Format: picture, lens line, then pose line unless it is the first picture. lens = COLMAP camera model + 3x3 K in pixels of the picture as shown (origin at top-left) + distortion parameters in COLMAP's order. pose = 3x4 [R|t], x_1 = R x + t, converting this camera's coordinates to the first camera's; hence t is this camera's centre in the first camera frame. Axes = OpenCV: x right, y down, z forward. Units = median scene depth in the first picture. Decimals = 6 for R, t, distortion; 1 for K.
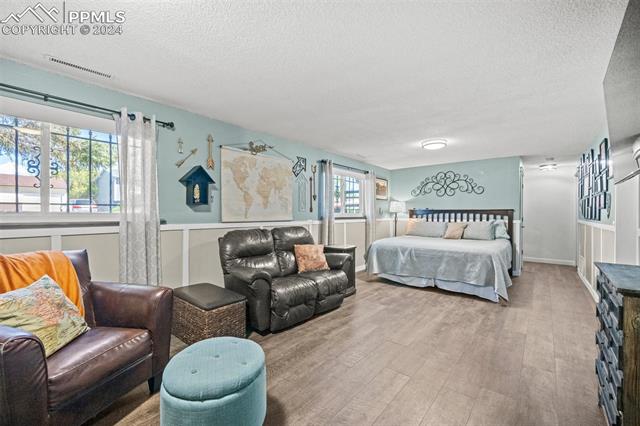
lens RADIAL K [[281.5, 0, 319.8], [0, 281.5, 212.1], [0, 0, 1]] dist [0.002799, 0.000827]
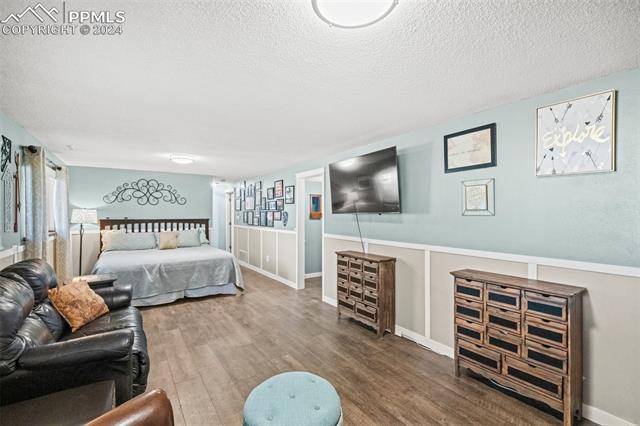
lens RADIAL K [[281.5, 0, 332.5], [0, 281.5, 211.8], [0, 0, 1]] dist [0.002799, 0.000827]
pose [[0.243042, 0.005766, 0.969999, -0.491106], [-0.008363, 0.999958, -0.003849, -0.051856], [-0.969980, -0.007176, 0.243080, 0.242088]]
